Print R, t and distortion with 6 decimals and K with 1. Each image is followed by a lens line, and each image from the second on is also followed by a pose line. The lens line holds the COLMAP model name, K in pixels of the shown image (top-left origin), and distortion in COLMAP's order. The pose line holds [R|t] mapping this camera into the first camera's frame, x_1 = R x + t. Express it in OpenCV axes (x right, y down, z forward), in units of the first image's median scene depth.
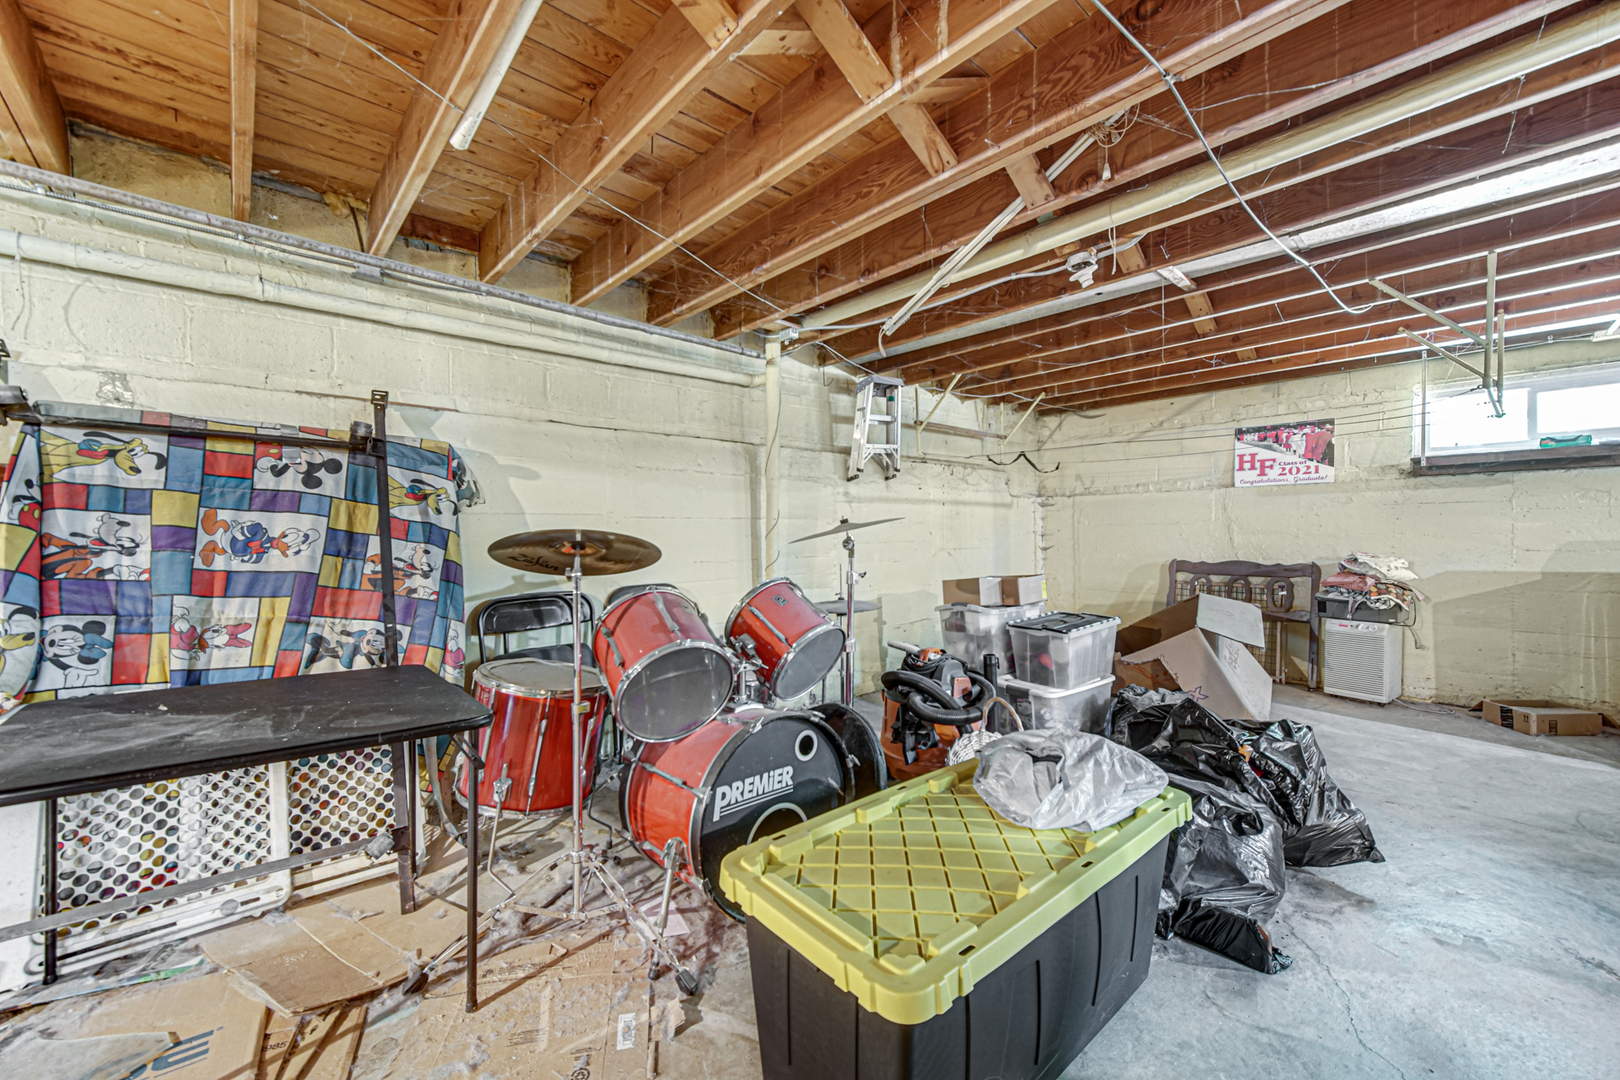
lens RADIAL K [[641.7, 0, 810.0], [0, 641.7, 540.0], [0, 0, 1]] dist [0.000514, 0.000149]
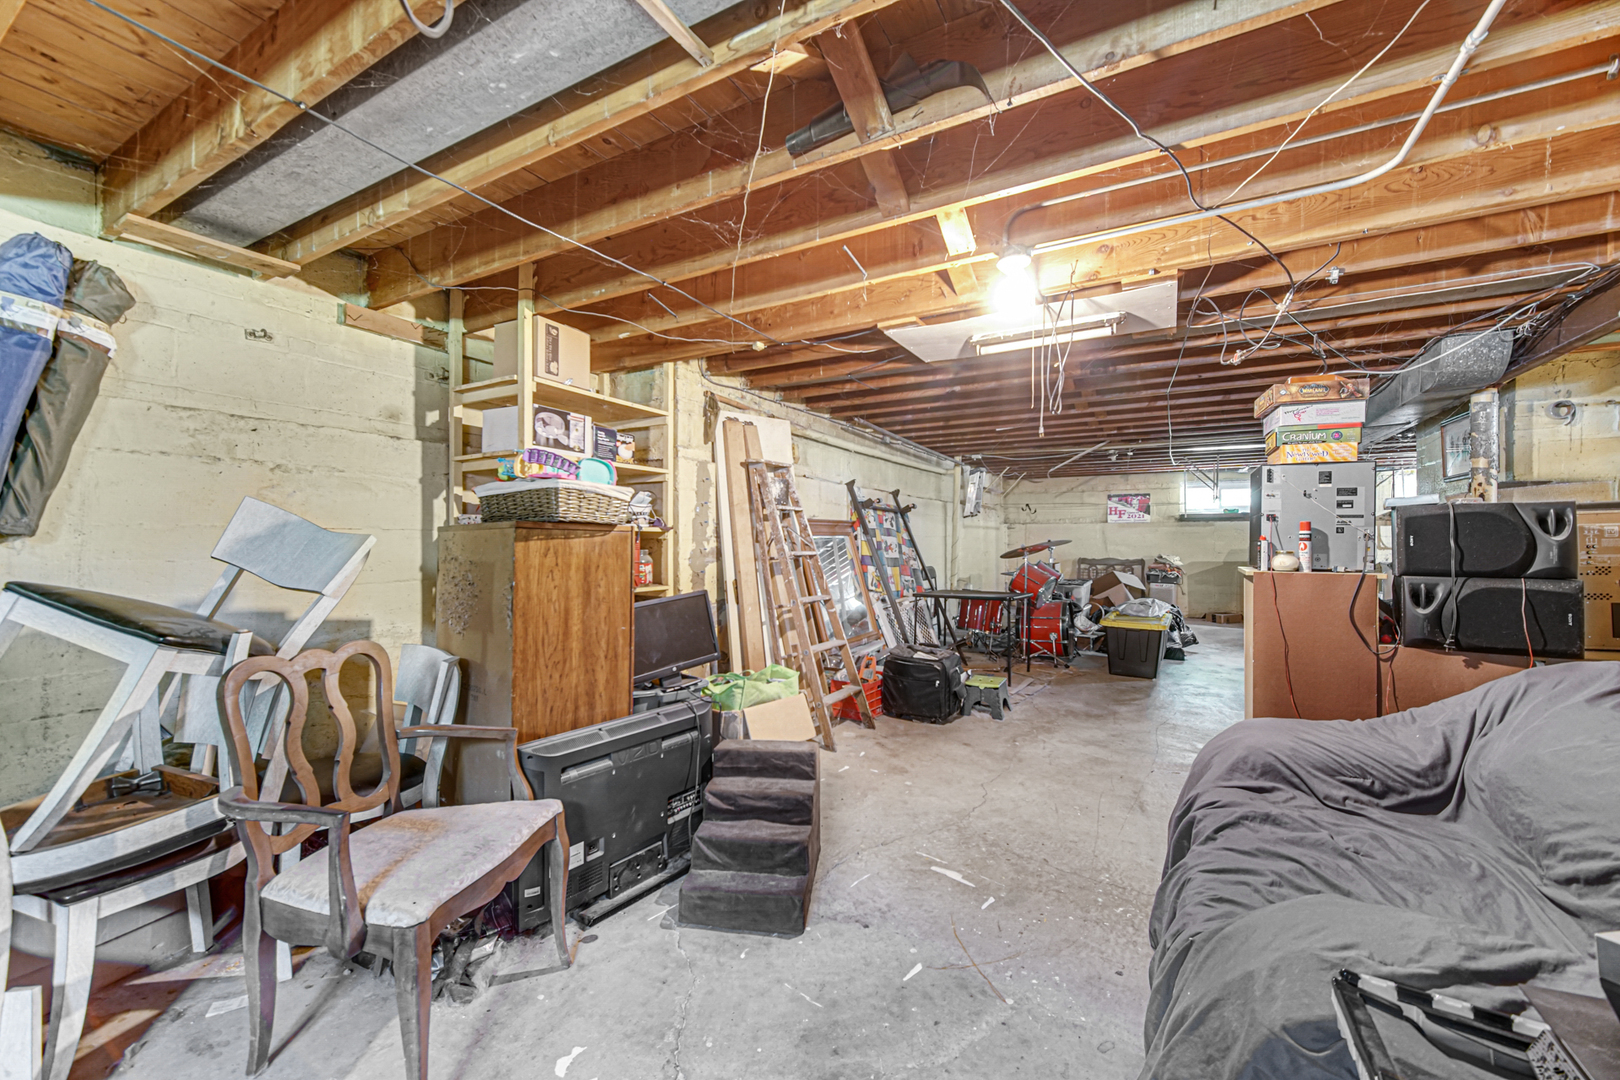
lens RADIAL K [[641.7, 0, 810.0], [0, 641.7, 540.0], [0, 0, 1]] dist [0.000514, 0.000149]
pose [[0.949779, 0.010576, 0.312743, -1.008475], [-0.008035, 0.999923, -0.009414, 0.001228], [-0.312819, 0.006428, 0.949791, -0.749764]]
